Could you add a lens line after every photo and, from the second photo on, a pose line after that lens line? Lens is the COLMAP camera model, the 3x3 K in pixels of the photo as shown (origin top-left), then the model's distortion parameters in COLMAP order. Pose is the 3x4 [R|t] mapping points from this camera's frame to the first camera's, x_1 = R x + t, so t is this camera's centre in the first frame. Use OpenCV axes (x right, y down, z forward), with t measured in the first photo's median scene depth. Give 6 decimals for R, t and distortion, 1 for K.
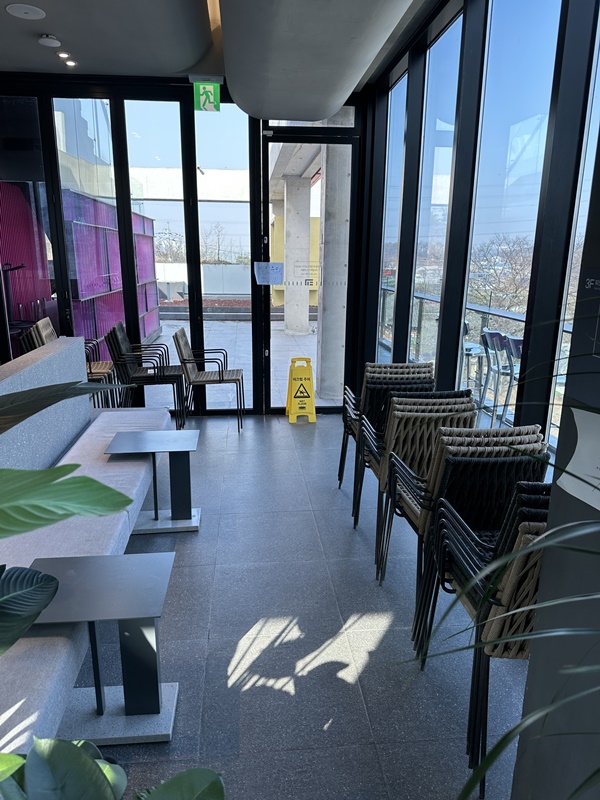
lens RADIAL K [[567.1, 0, 303.4], [0, 567.1, 399.4], [0, 0, 1]] dist [0.045805, -0.039871]
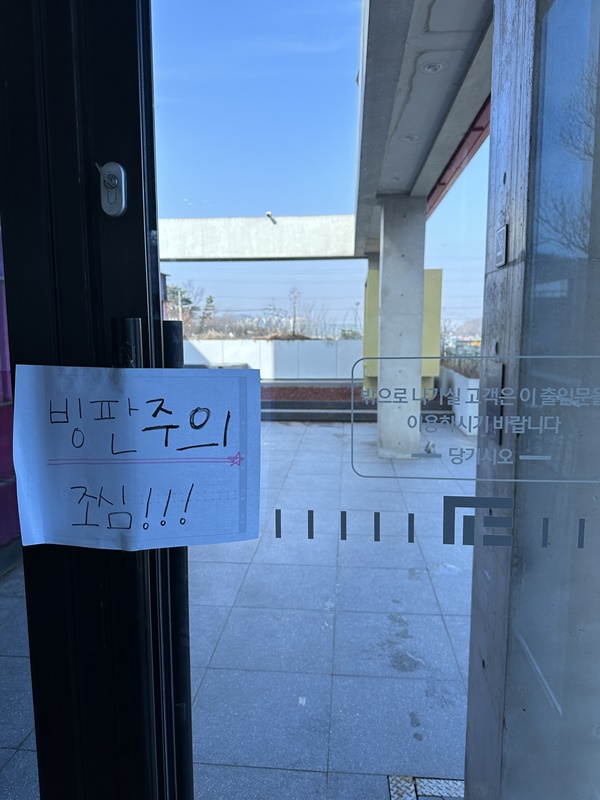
lens RADIAL K [[567.1, 0, 300.2], [0, 567.1, 402.3], [0, 0, 1]] dist [0.045805, -0.039871]
pose [[0.984587, 0.013237, -0.174395, -0.007543], [-0.033756, 0.992766, -0.115224, -0.082505], [0.171609, 0.119335, 0.977911, 0.333306]]
